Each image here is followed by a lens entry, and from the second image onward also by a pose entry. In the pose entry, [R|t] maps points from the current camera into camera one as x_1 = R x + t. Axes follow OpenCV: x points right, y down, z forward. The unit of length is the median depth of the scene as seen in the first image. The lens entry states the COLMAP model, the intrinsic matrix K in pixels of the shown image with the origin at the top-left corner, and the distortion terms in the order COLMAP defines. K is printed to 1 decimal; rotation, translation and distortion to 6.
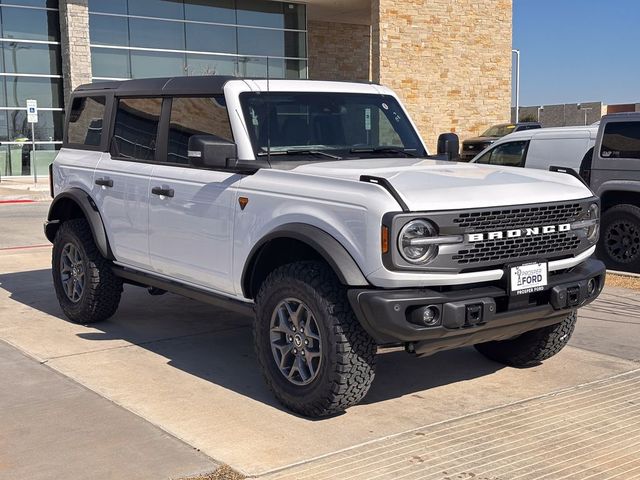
lens RADIAL K [[887.5, 0, 325.8], [0, 887.5, 242.9], [0, 0, 1]] dist [0.075345, 0.000000]
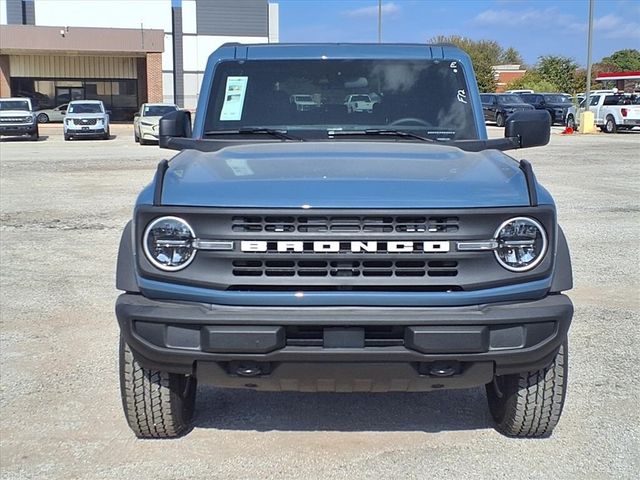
lens RADIAL K [[1034.5, 0, 326.7], [0, 1034.5, 222.3], [0, 0, 1]] dist [0.157339, 0.000000]
pose [[0.780463, 0.078570, -0.620246, 0.731389], [-0.080855, 0.996425, 0.024481, -0.051022], [0.619952, 0.031044, 0.784025, 0.313701]]
